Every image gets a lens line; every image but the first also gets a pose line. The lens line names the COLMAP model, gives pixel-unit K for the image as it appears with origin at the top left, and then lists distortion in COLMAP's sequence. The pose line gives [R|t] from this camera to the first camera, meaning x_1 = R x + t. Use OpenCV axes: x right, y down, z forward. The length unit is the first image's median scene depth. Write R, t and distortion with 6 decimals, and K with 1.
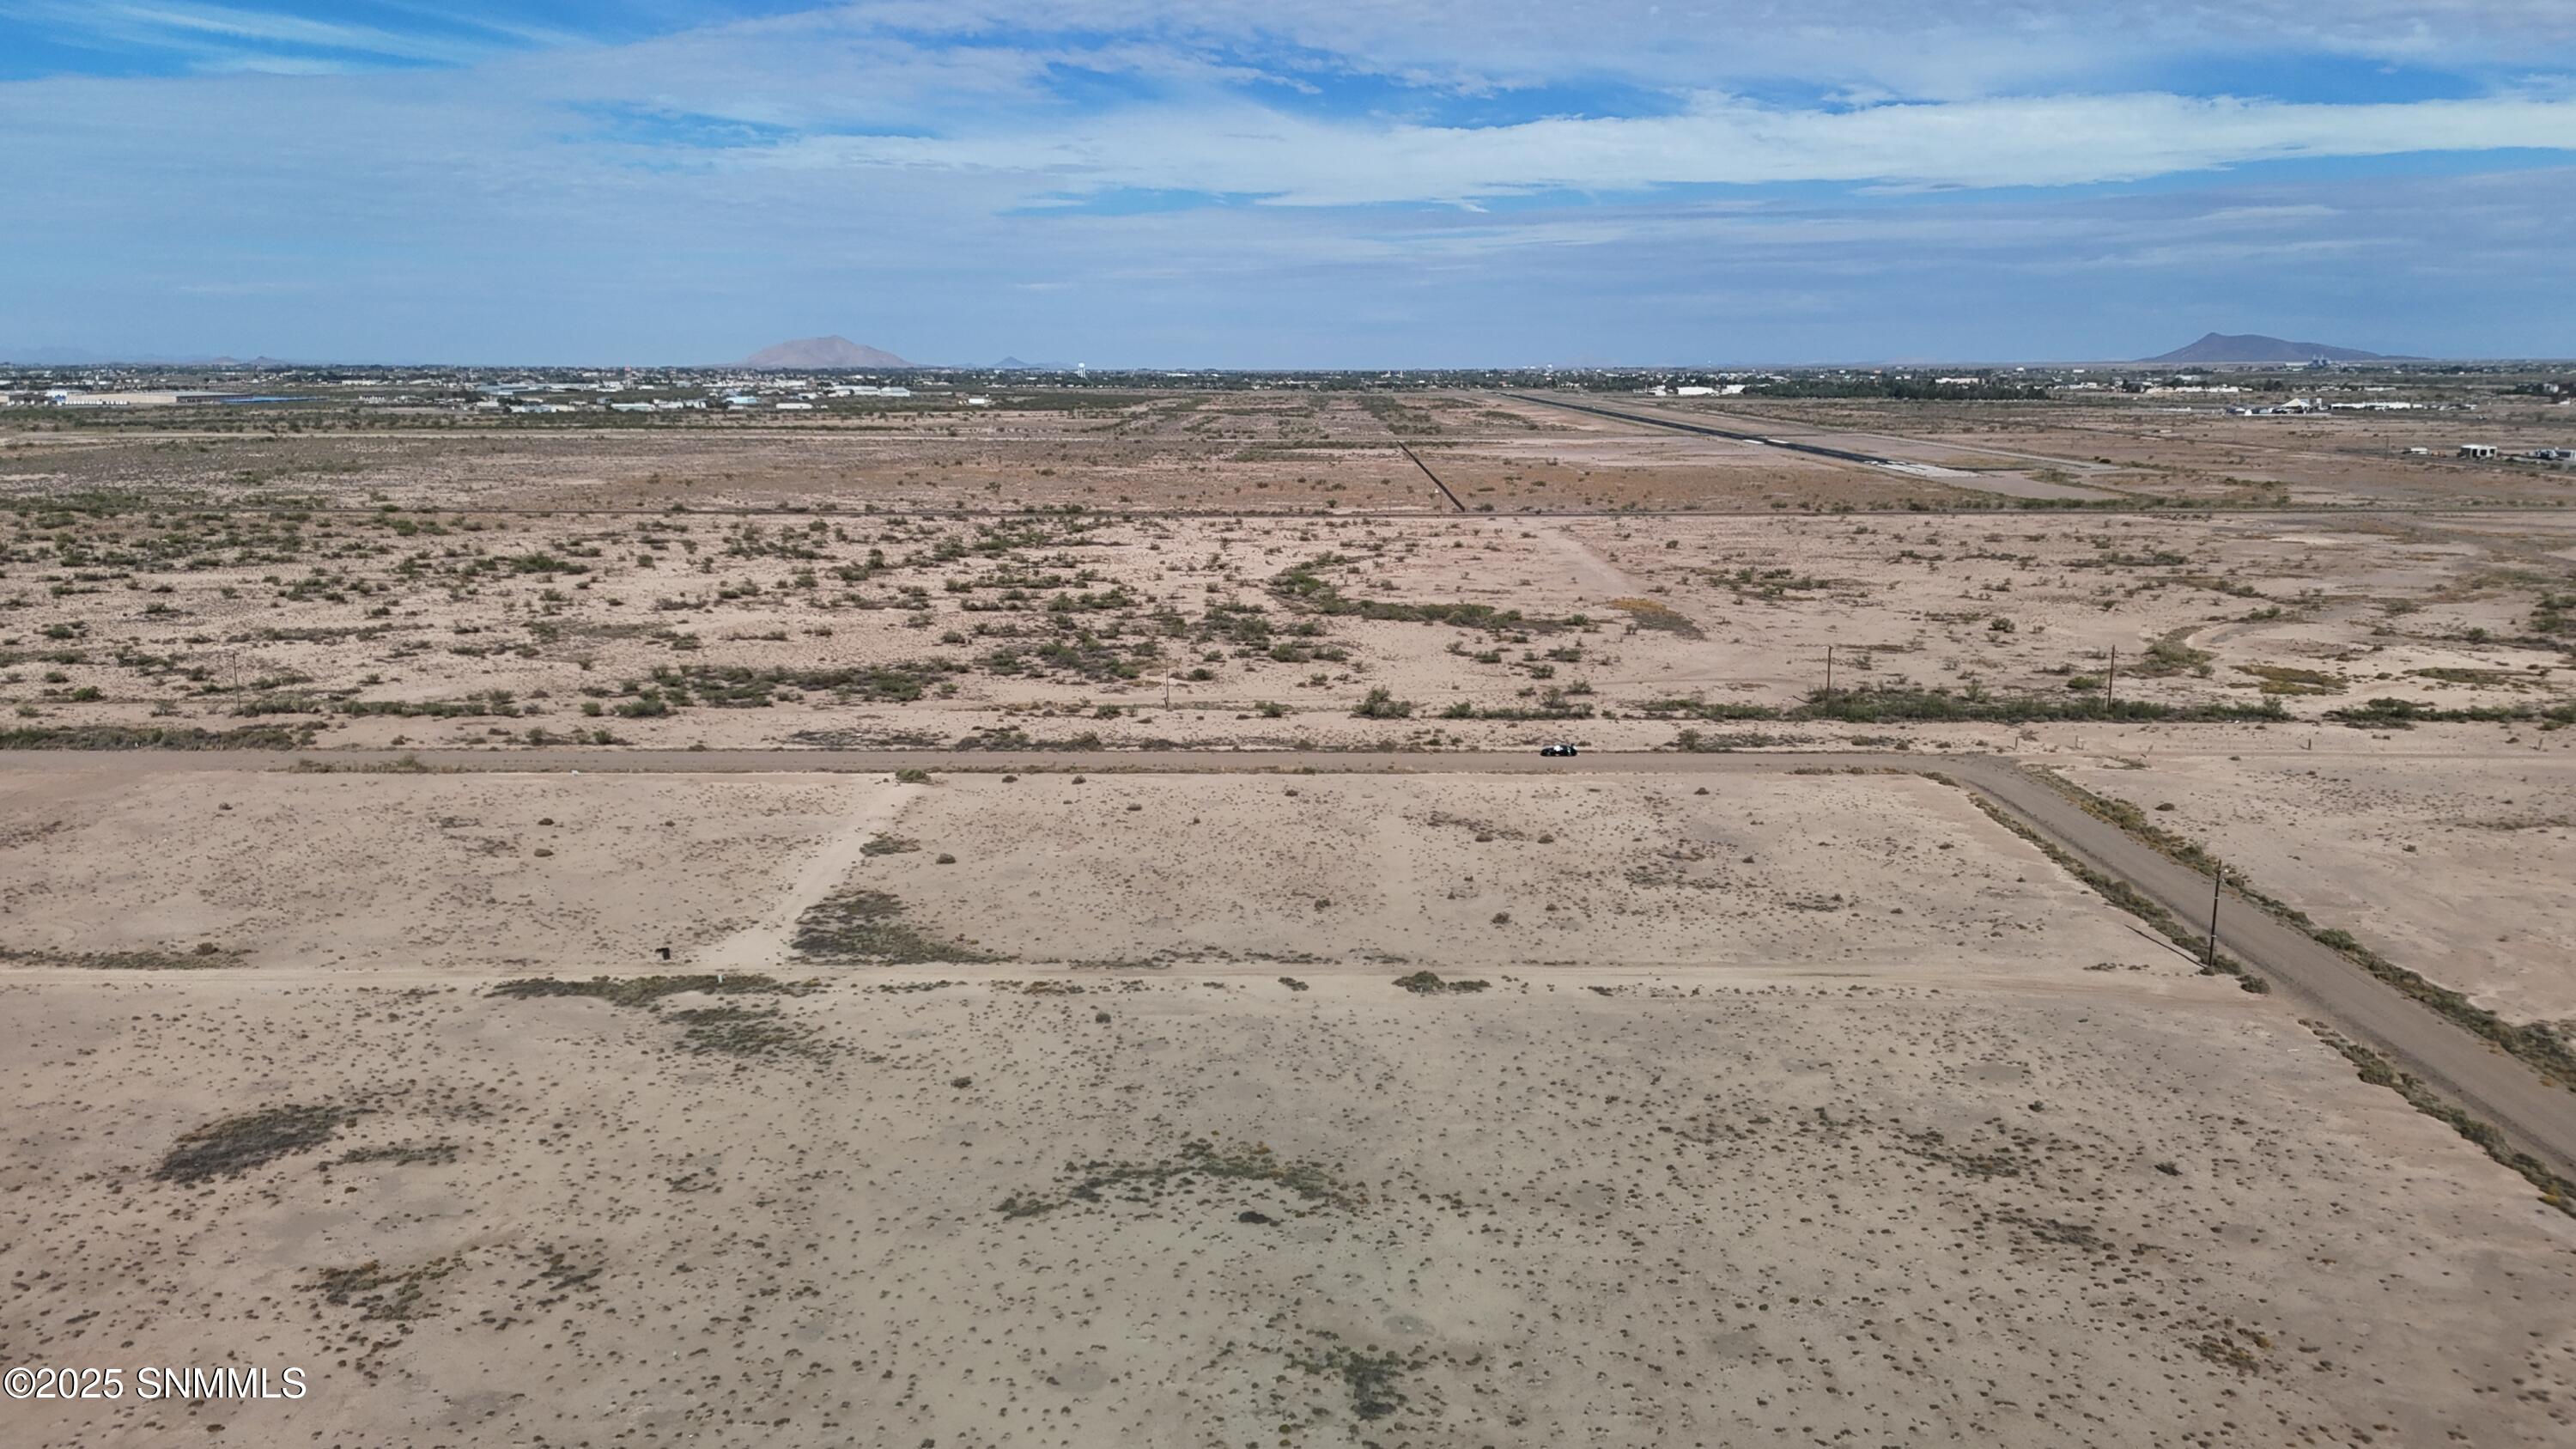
lens RADIAL K [[1868.6, 0, 1293.4], [0, 1868.6, 736.4], [0, 0, 1]] dist [0.080430, -0.077654]
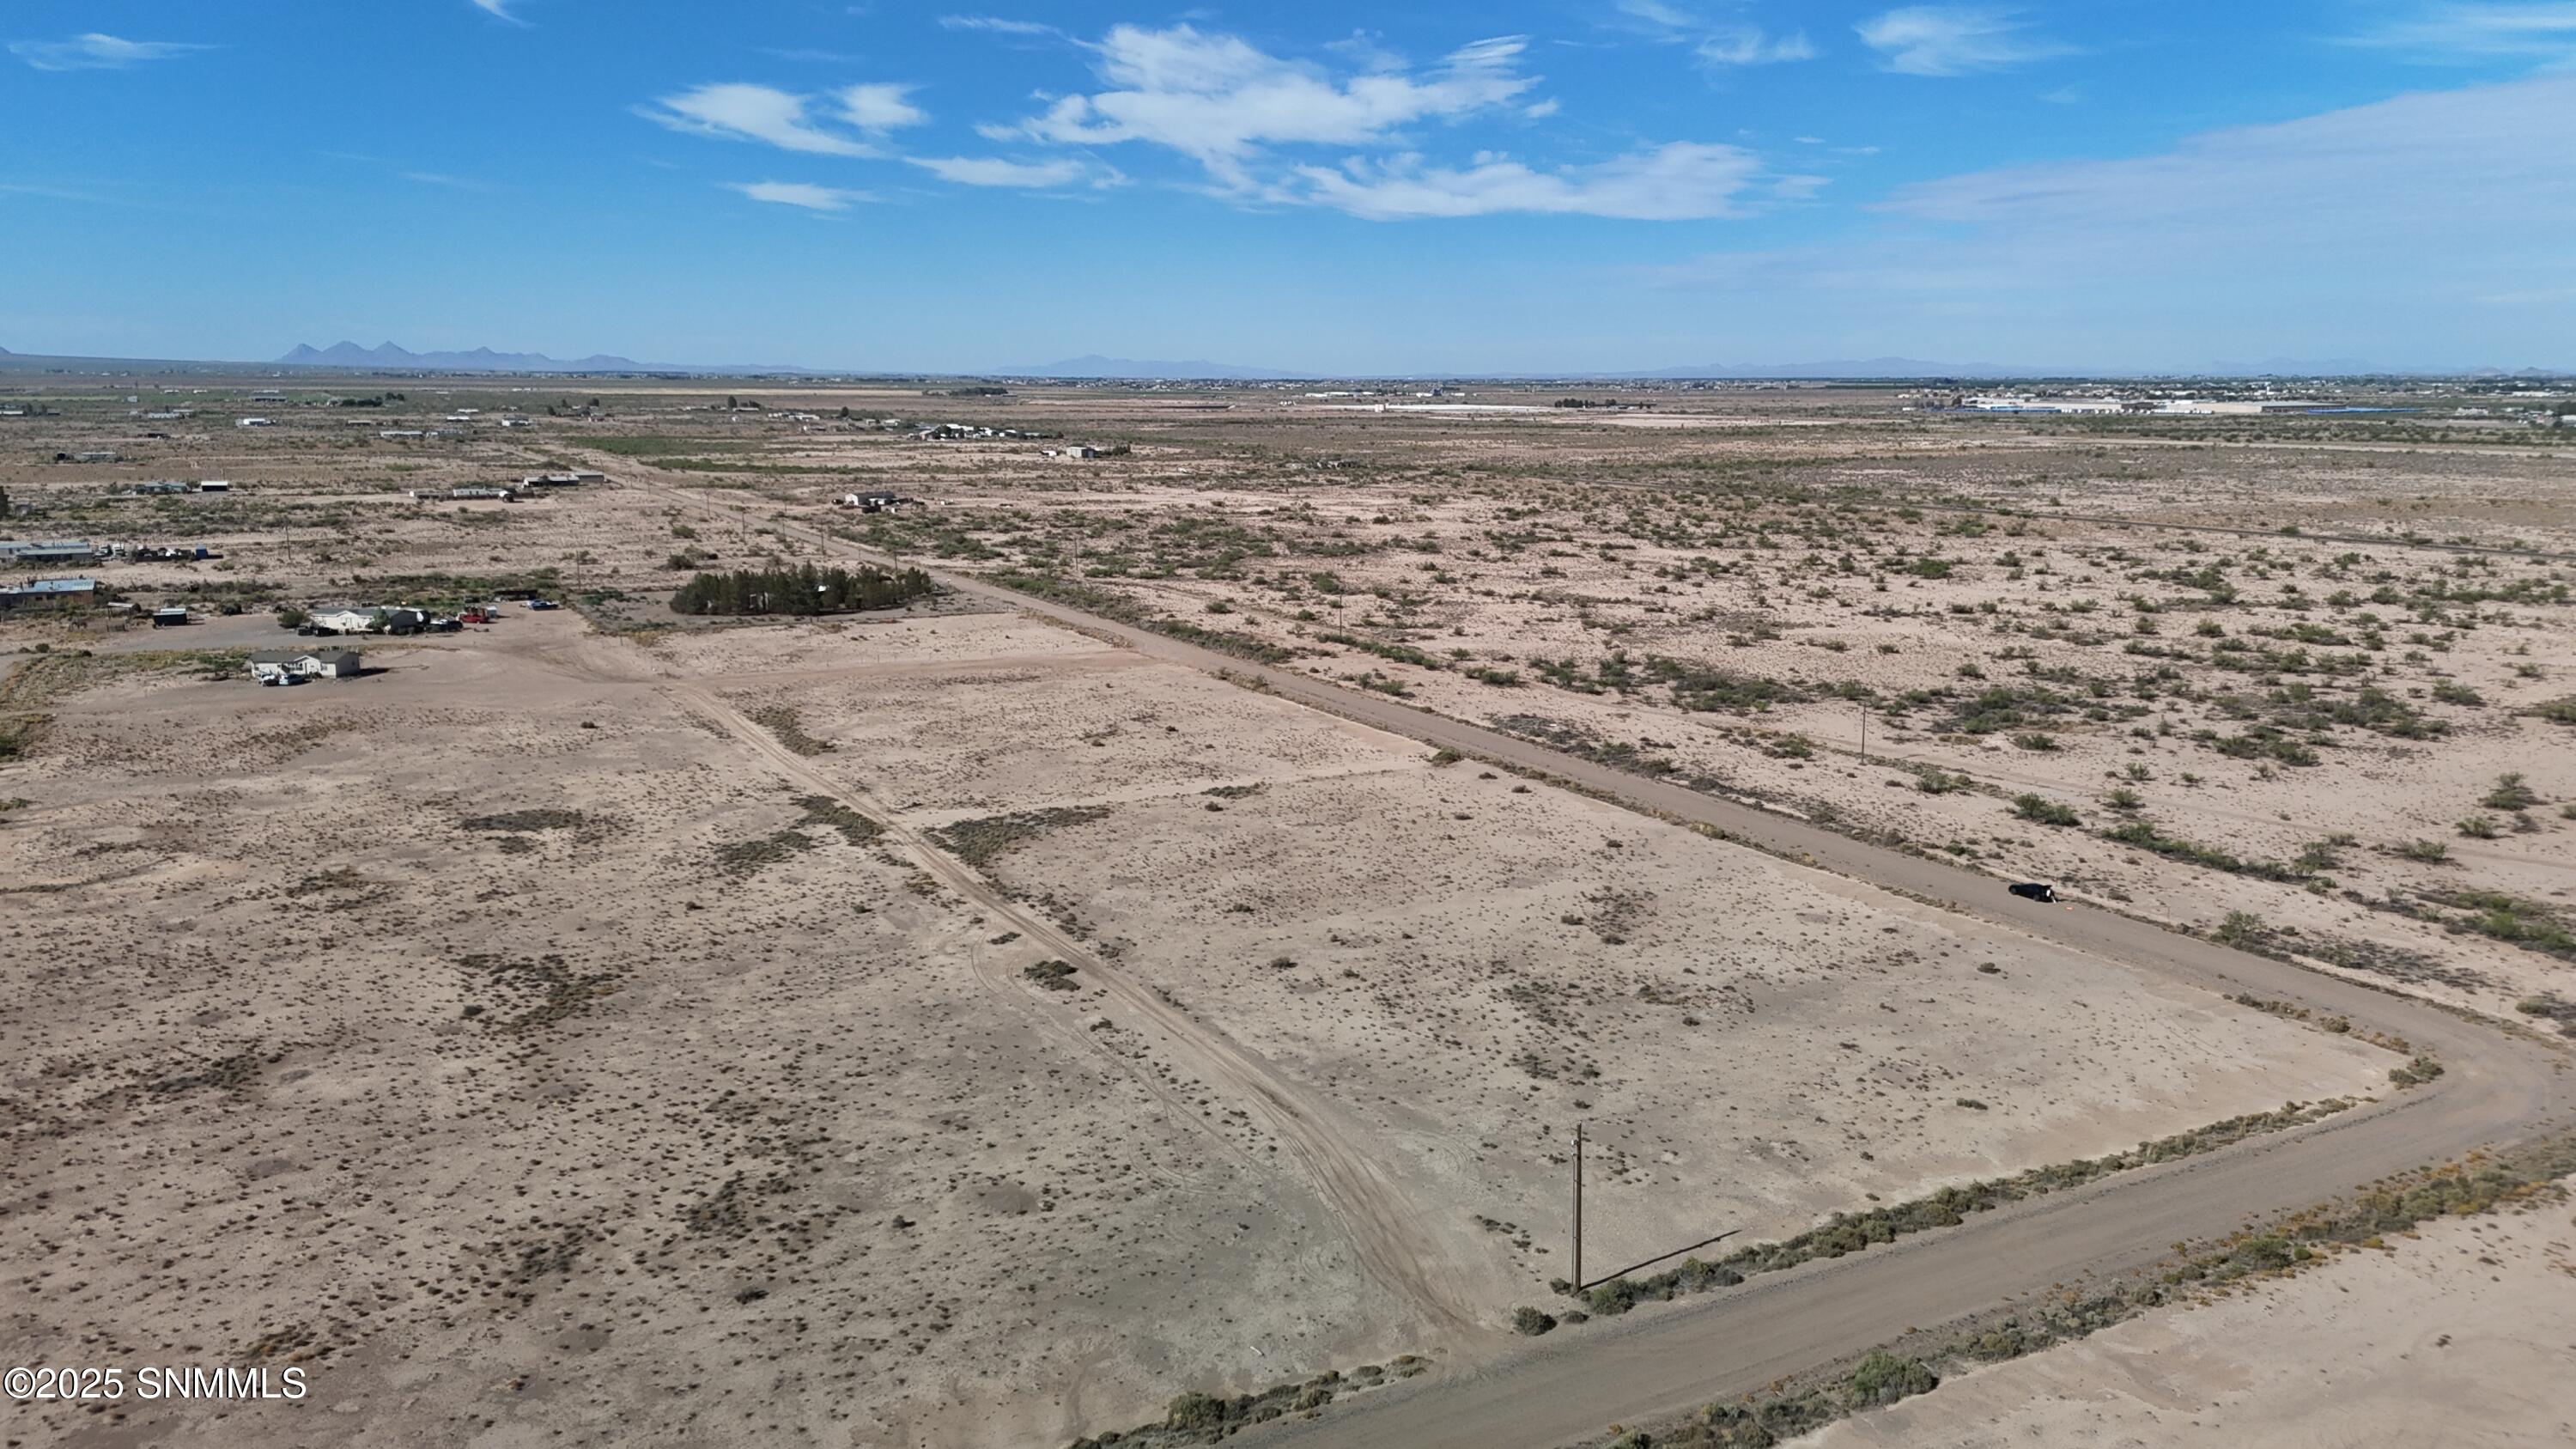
lens RADIAL K [[1868.6, 0, 1298.5], [0, 1868.6, 741.3], [0, 0, 1]] dist [0.080430, -0.077654]
pose [[0.493339, 0.170851, -0.852893, 1.430831], [-0.173491, 0.980146, 0.095990, -0.163164], [0.852360, 0.100614, 0.513186, 0.836463]]
